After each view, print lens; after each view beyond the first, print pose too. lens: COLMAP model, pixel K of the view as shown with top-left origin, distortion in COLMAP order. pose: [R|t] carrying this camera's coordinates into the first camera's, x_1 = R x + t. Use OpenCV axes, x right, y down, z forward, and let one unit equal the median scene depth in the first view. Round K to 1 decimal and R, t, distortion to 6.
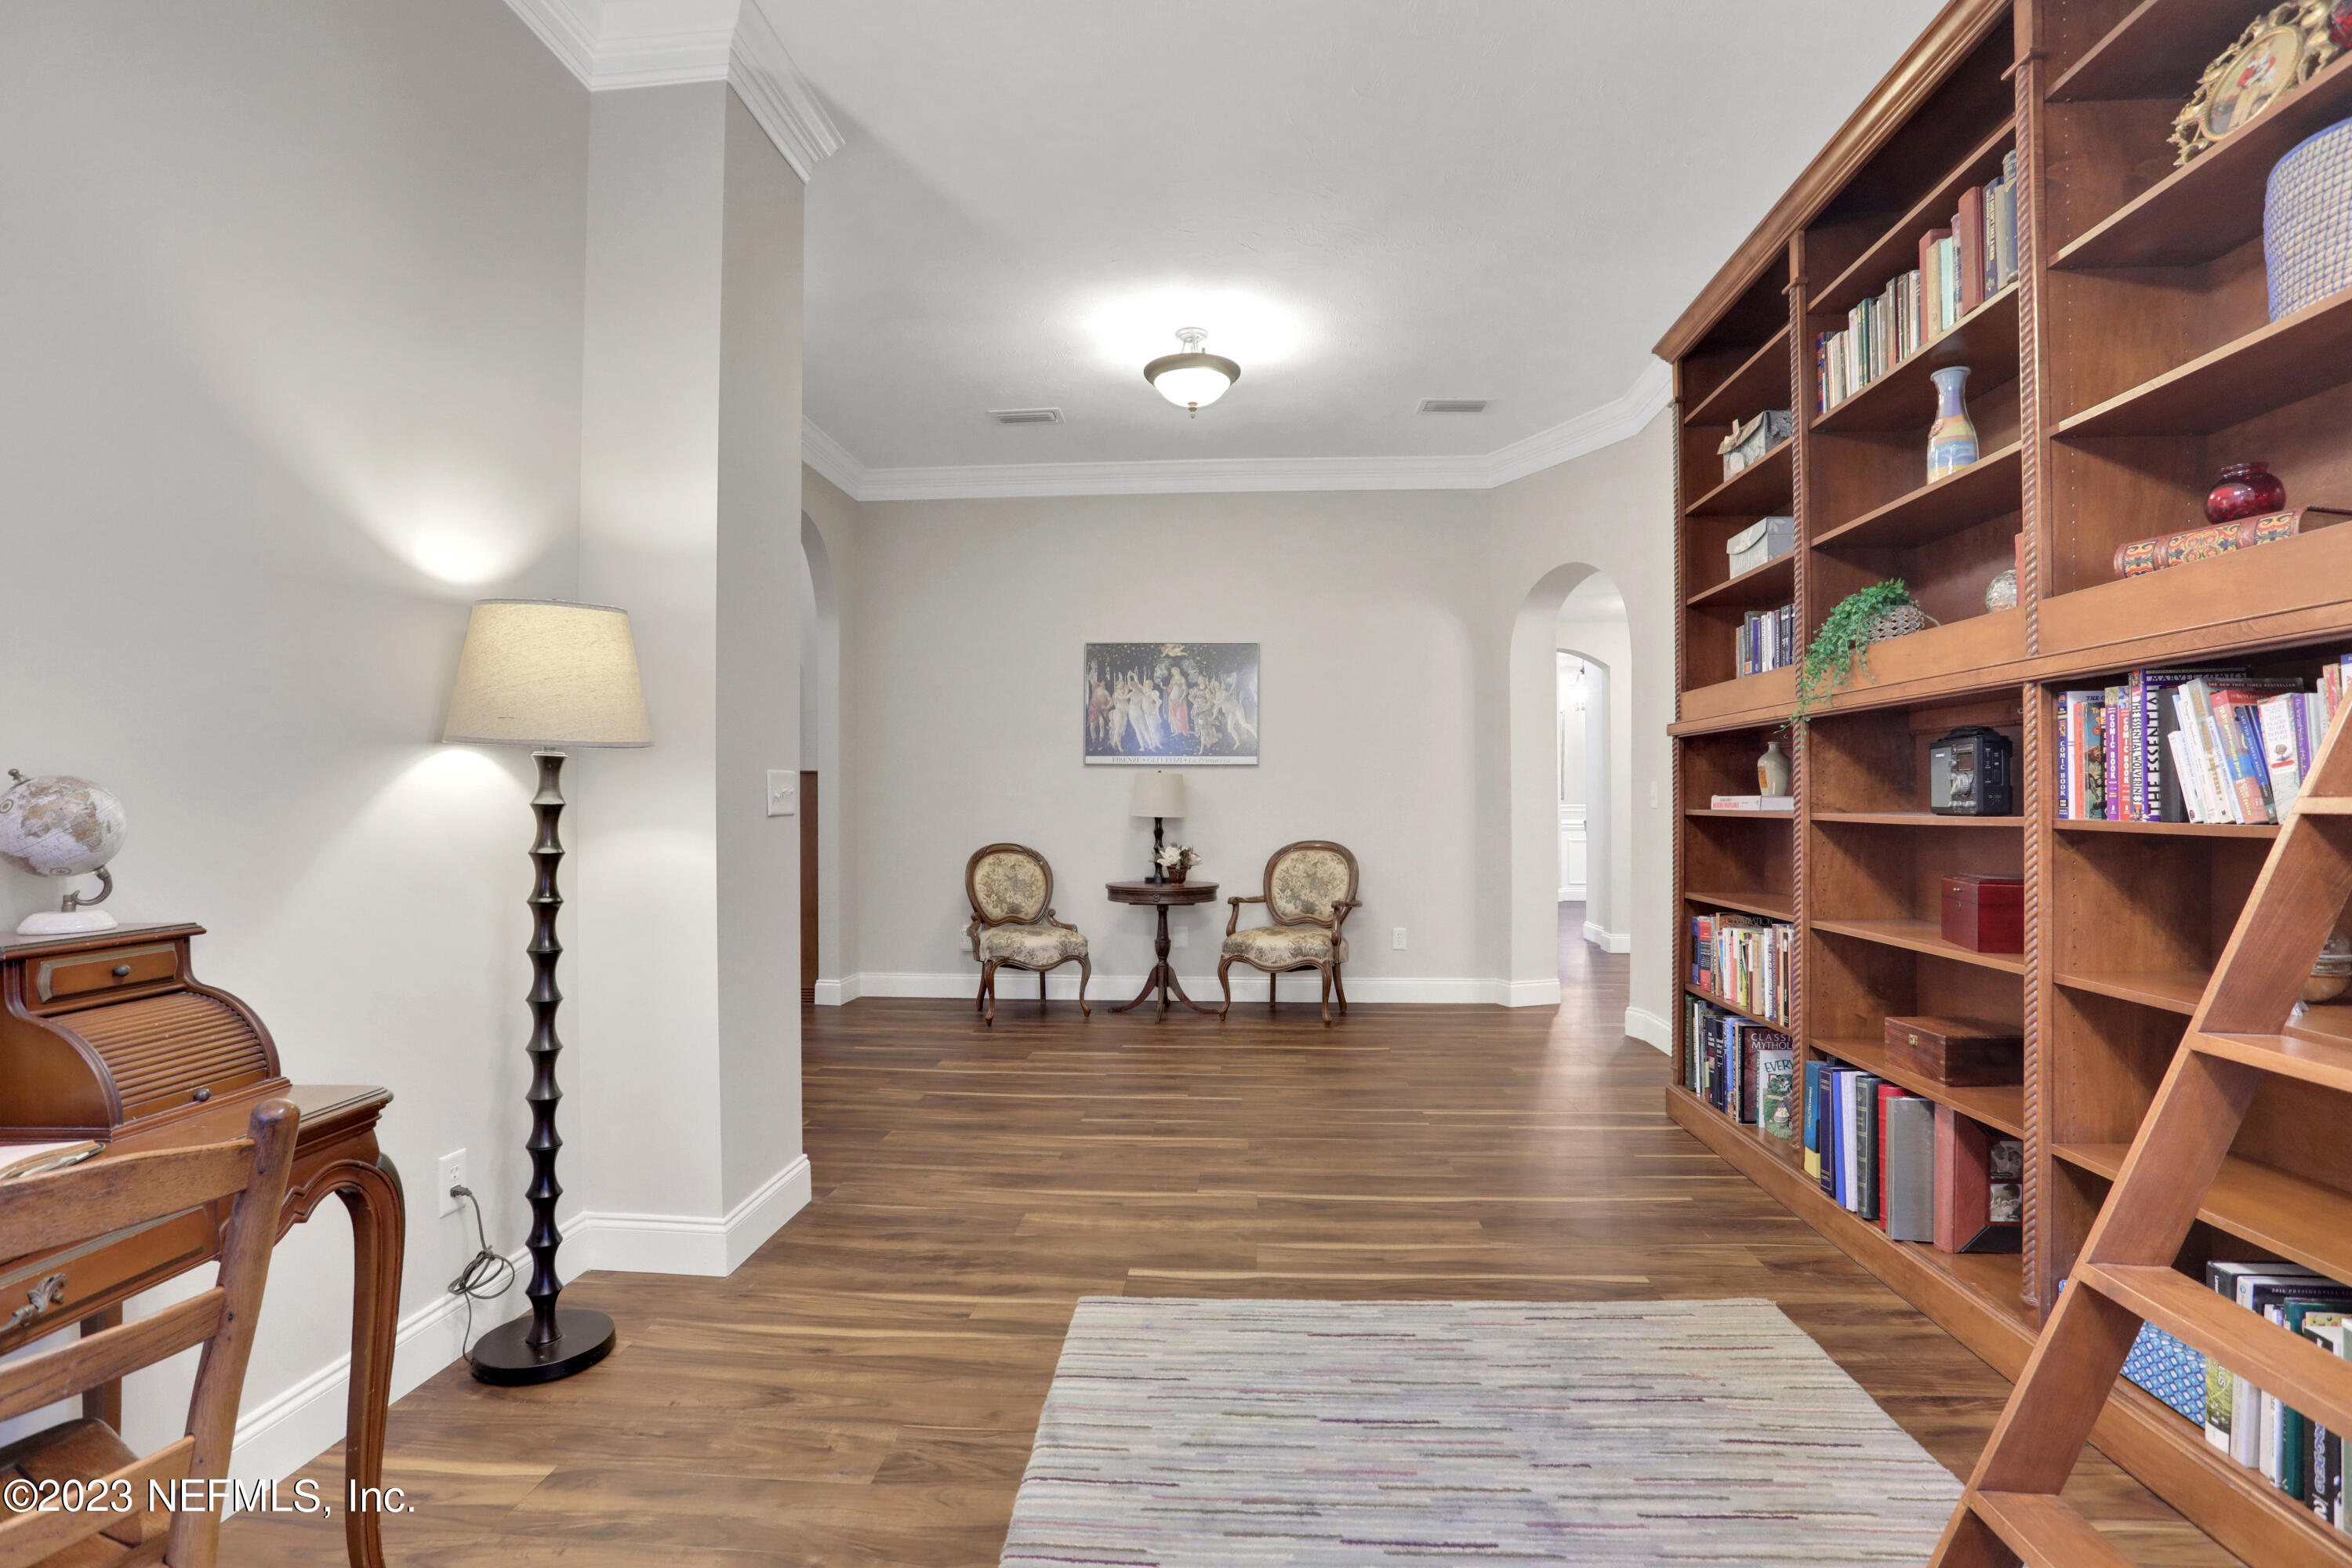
lens RADIAL K [[1156.2, 0, 1191.5], [0, 1156.2, 798.5], [0, 0, 1]] dist [-0.075140, 0.033649]
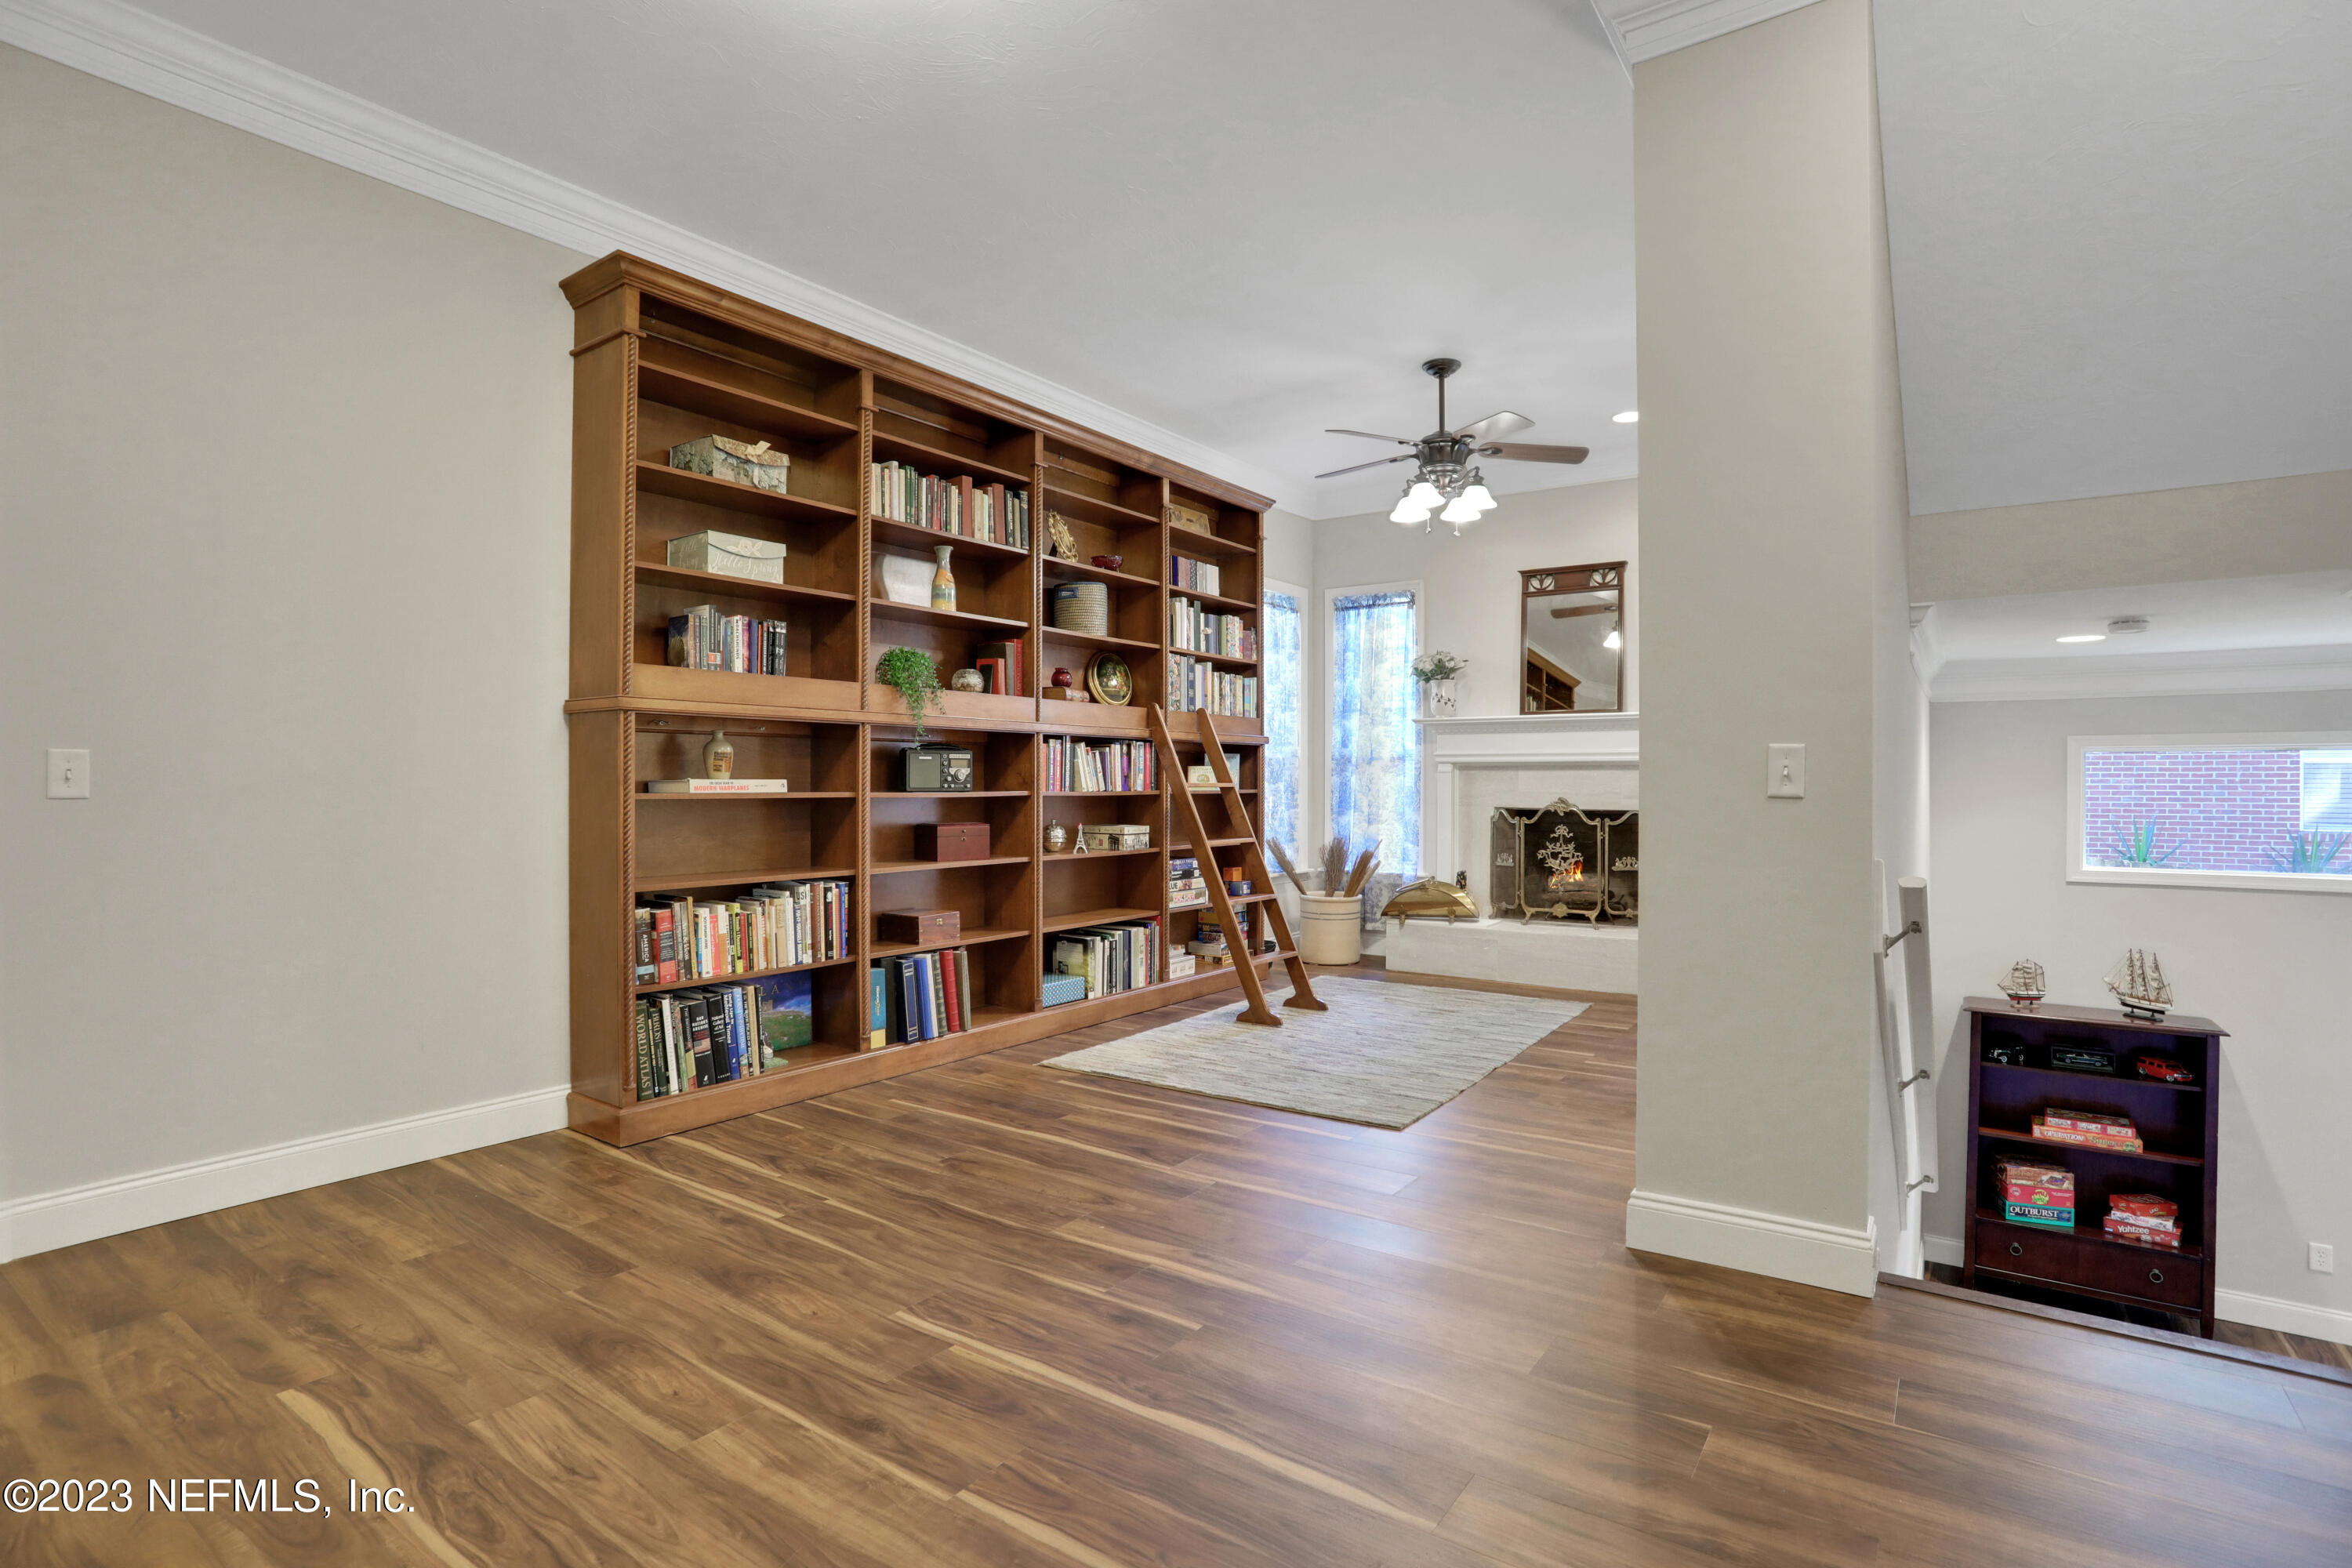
lens RADIAL K [[1146.2, 0, 1176.0], [0, 1146.2, 784.0], [0, 0, 1]] dist [-0.080194, 0.041310]
pose [[-0.849280, 0.001426, 0.527941, -0.586190], [-0.001643, 0.999984, -0.005345, 0.010421], [-0.527940, -0.005406, -0.849264, 2.263527]]
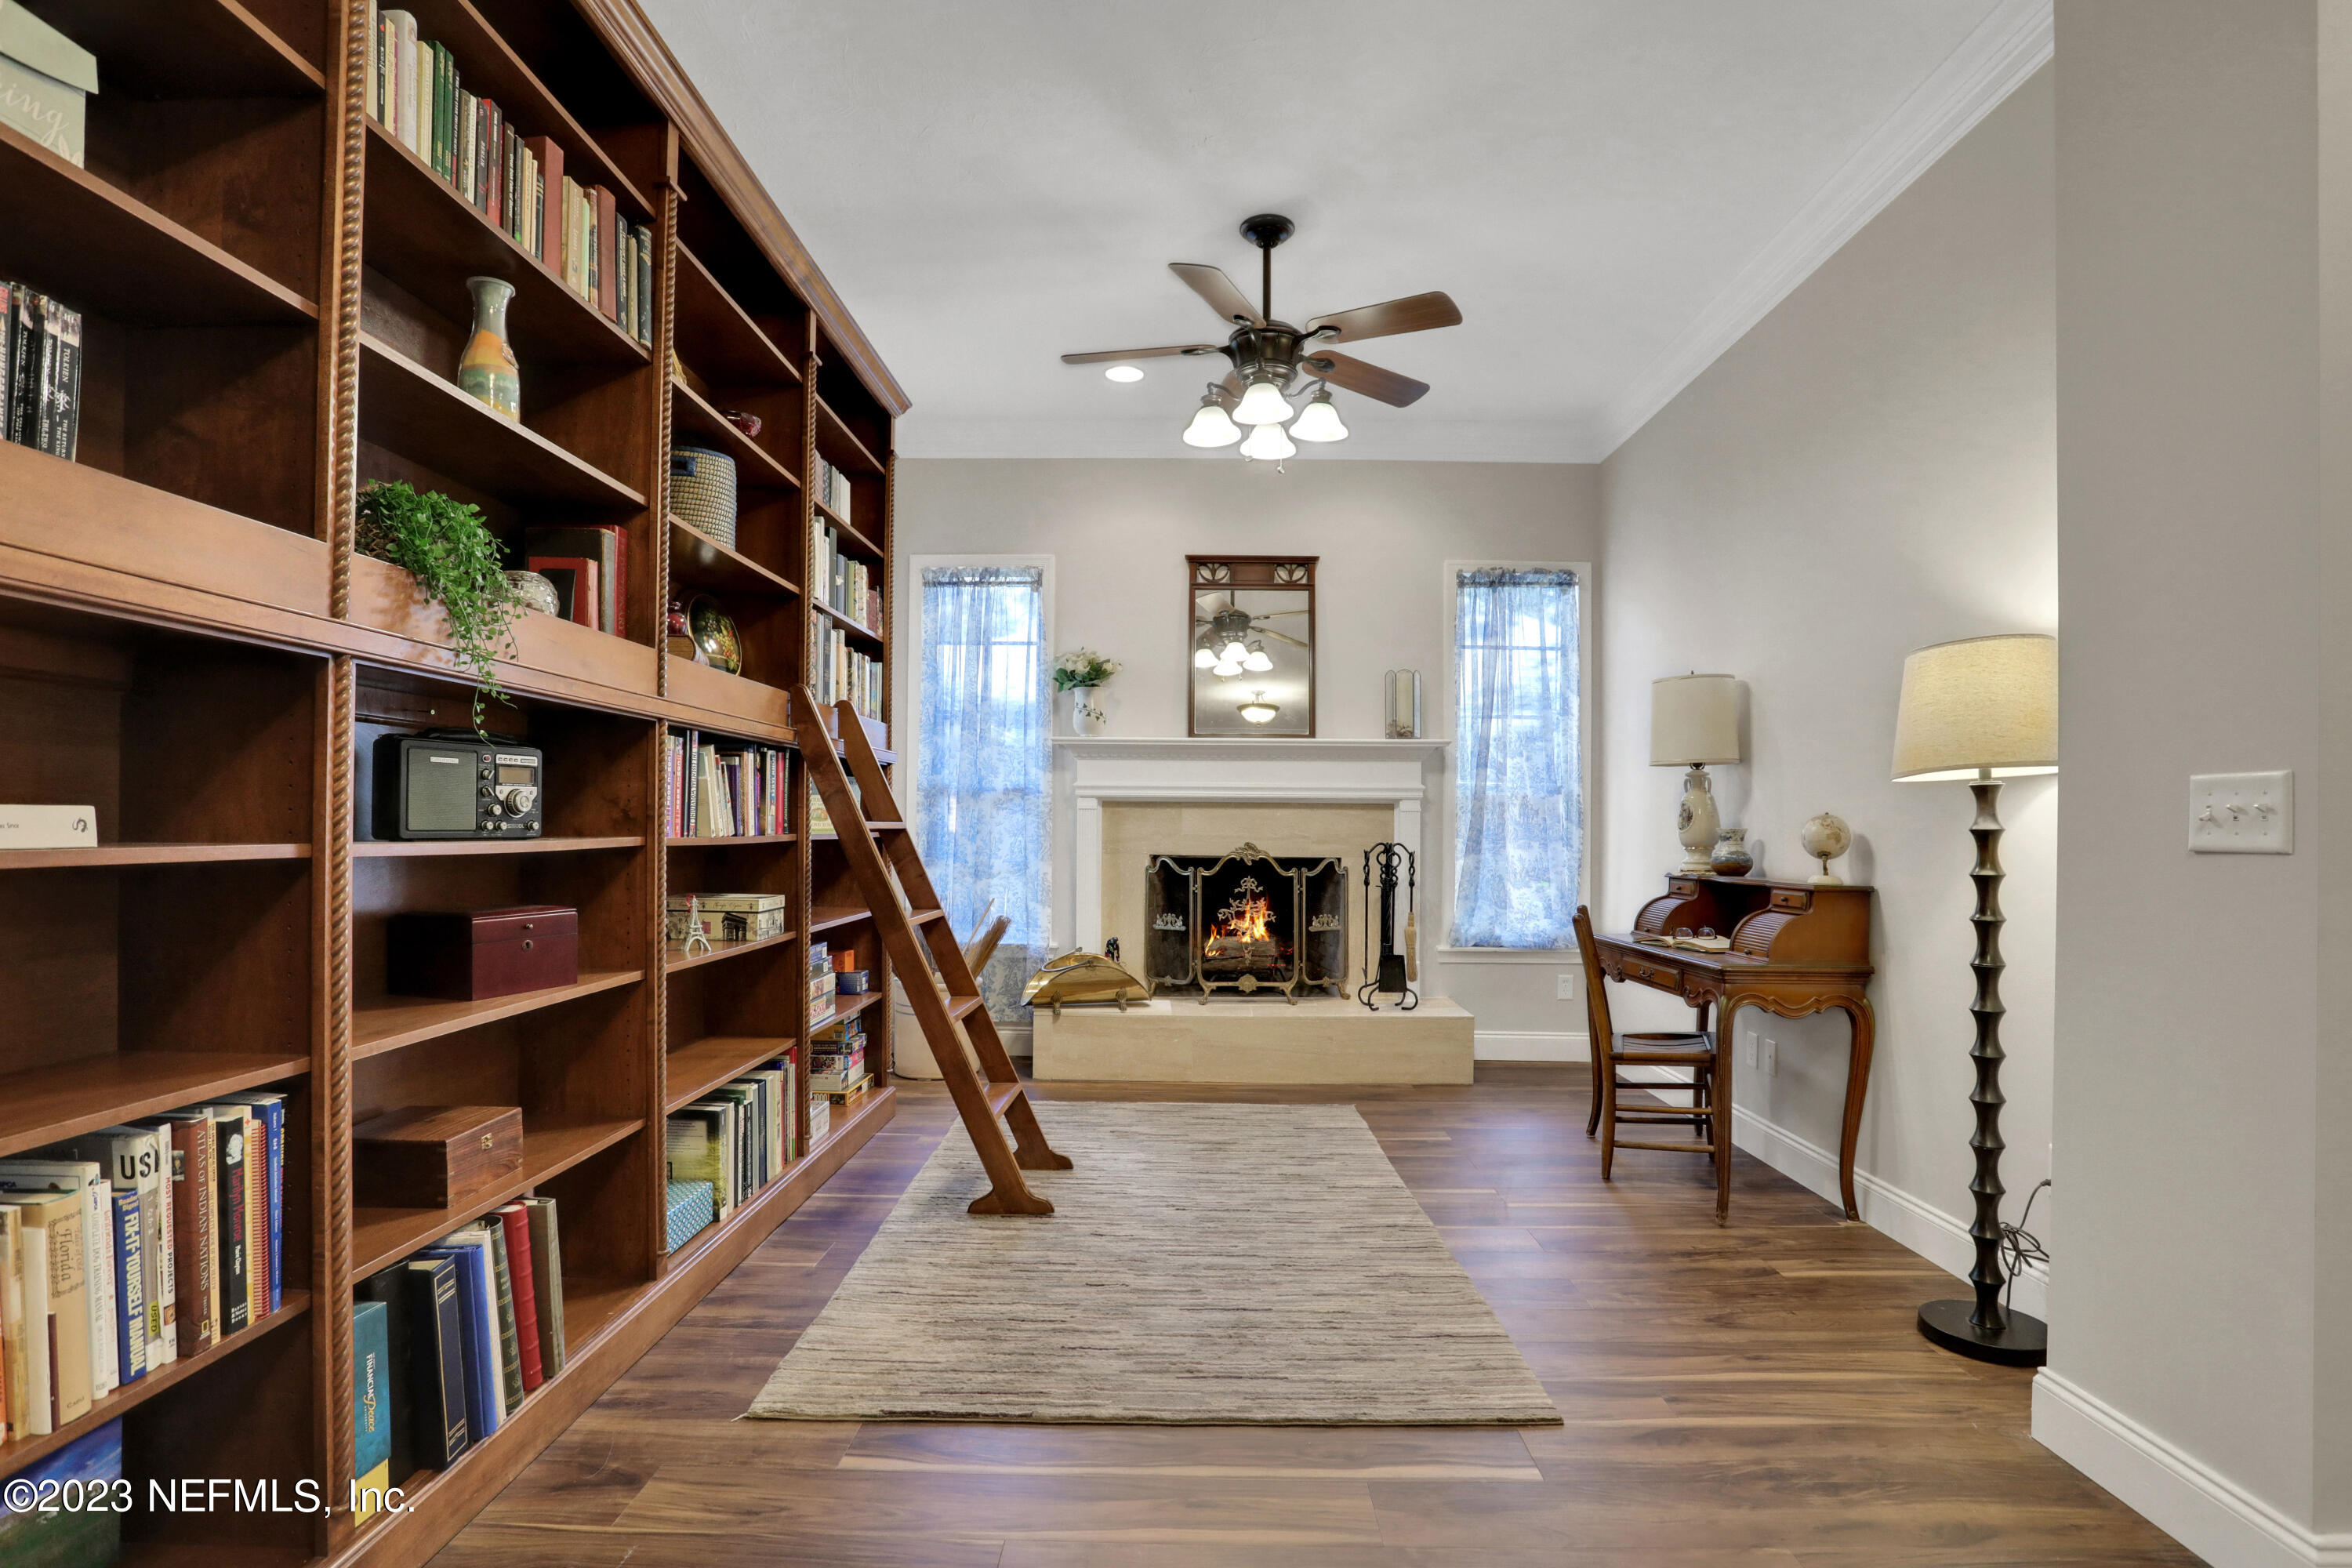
lens RADIAL K [[1162.1, 0, 1179.7], [0, 1162.1, 822.1], [0, 0, 1]] dist [-0.090461, 0.037910]
pose [[-0.999281, -0.003729, -0.037743, 0.206850], [-0.003436, 0.999963, -0.007834, 0.006355], [0.037771, -0.007699, -0.999257, 1.733488]]
